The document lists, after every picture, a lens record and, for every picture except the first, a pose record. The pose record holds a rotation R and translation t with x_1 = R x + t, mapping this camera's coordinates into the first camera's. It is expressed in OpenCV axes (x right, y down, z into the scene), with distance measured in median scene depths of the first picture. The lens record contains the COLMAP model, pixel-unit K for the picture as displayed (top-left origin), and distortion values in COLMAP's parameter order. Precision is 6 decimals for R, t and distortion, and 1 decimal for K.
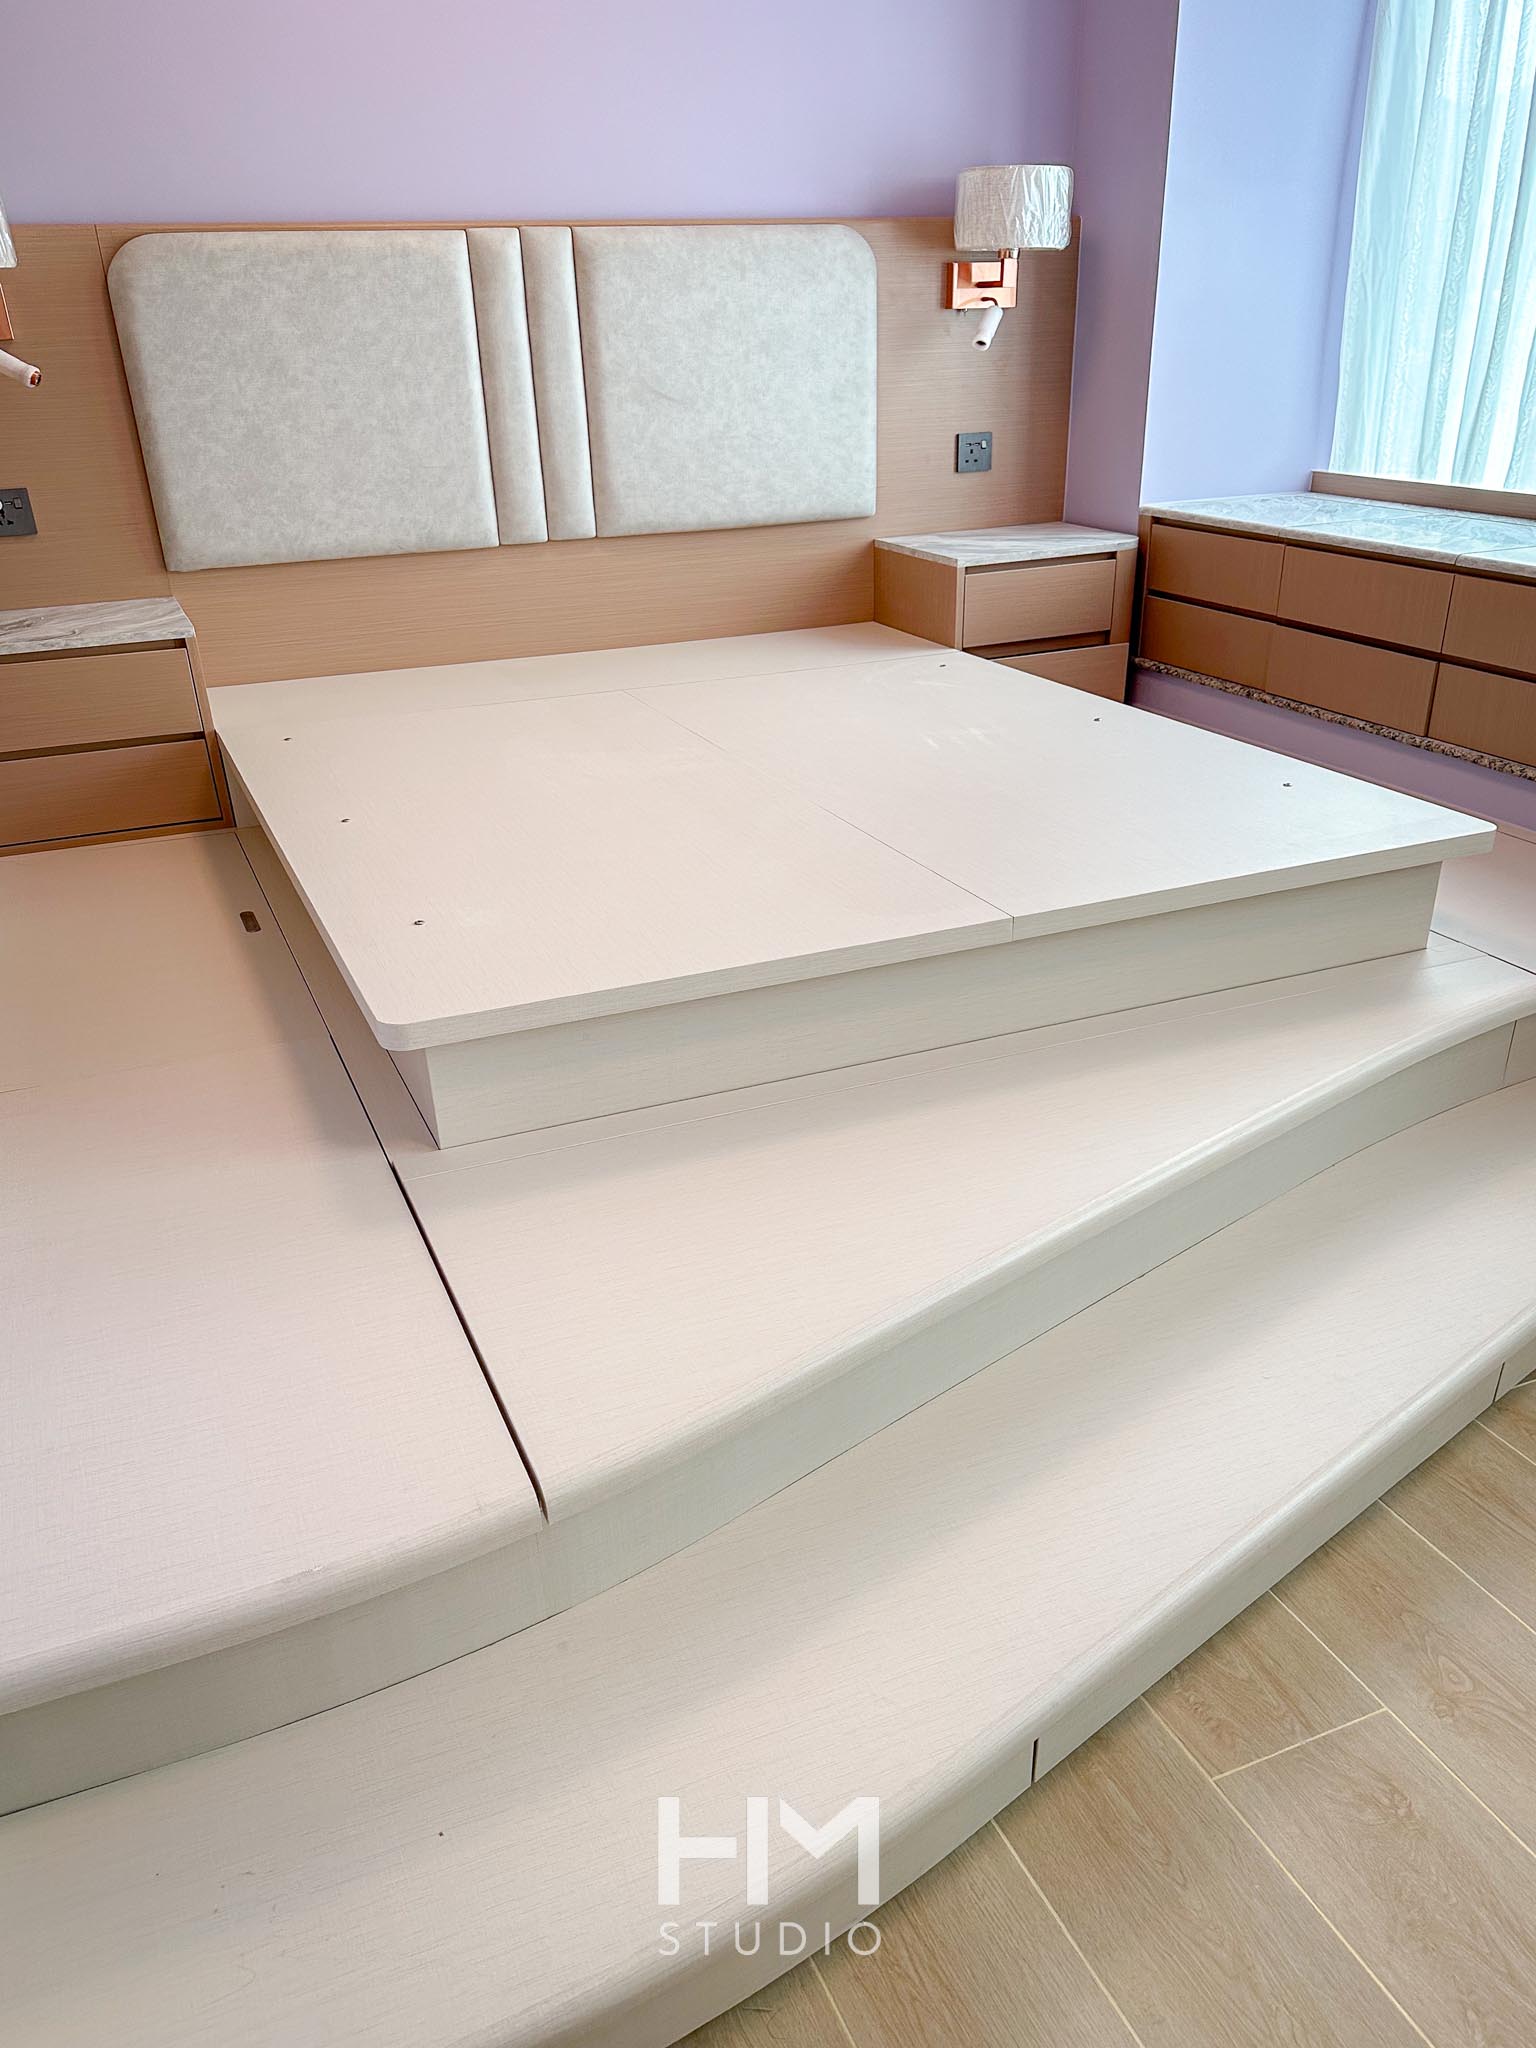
lens RADIAL K [[1431.3, 0, 768.0], [0, 1431.3, 1024.0], [0, 0, 1]] dist [0.036349, -0.000391]
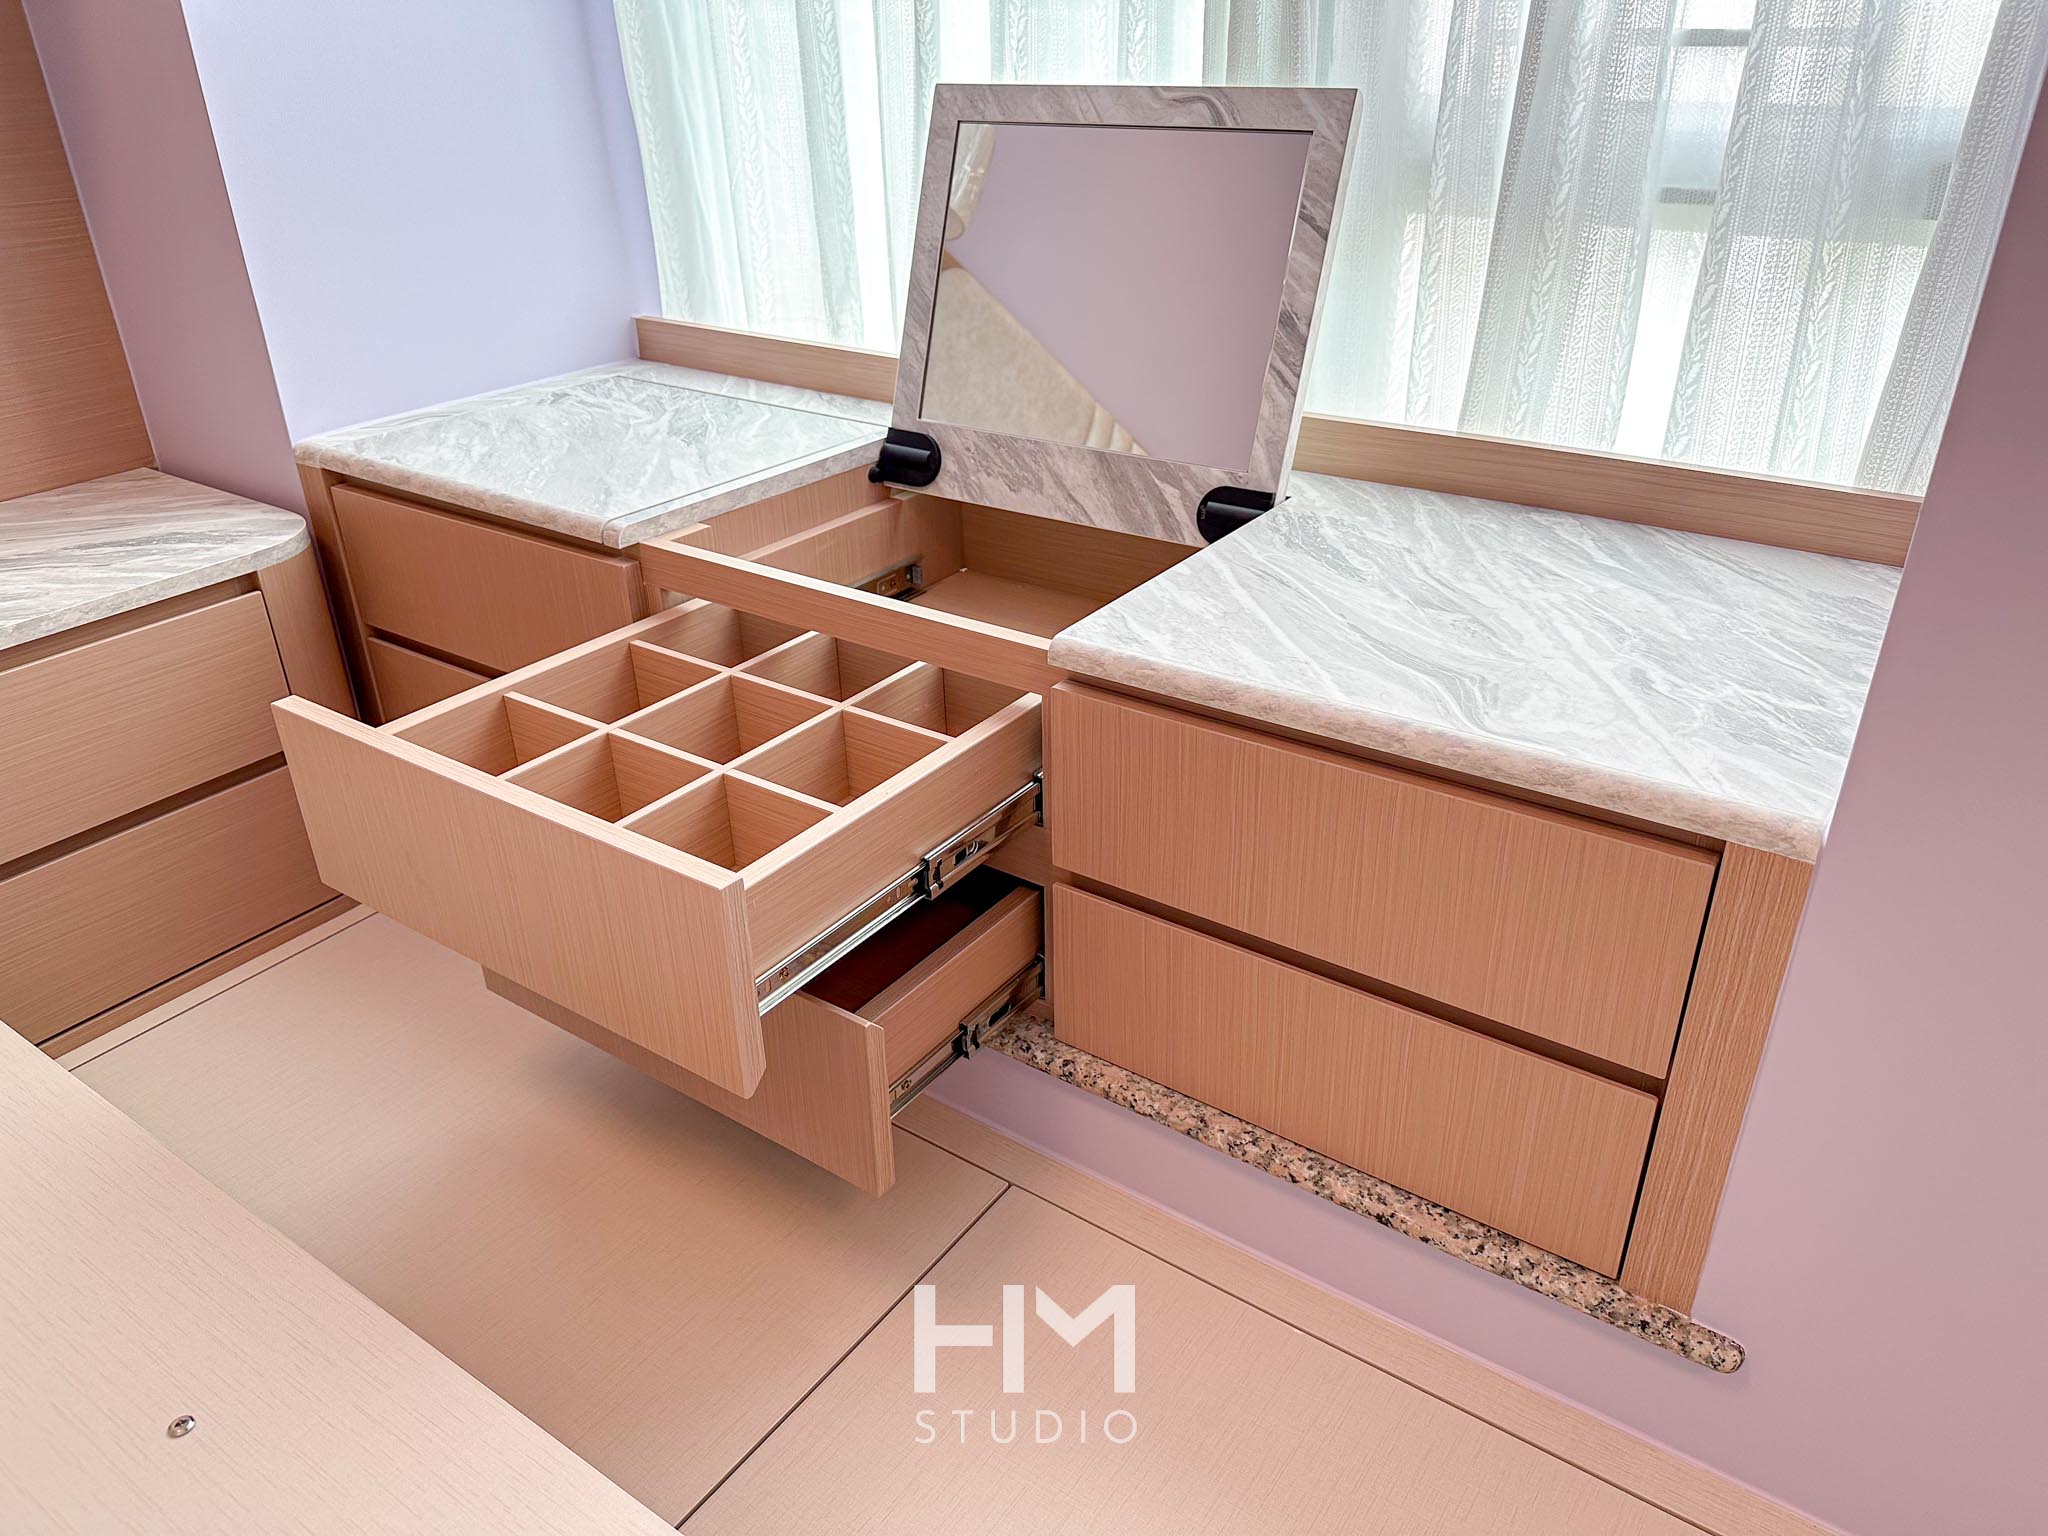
lens RADIAL K [[1433.4, 0, 1024.0], [0, 1433.4, 768.0], [0, 0, 1]] dist [0.042250, -0.004973]
pose [[0.833553, -0.271697, 0.481010, 0.216812], [0.241434, 0.962310, 0.125173, -0.280994], [-0.496890, 0.011793, 0.867734, 0.522399]]
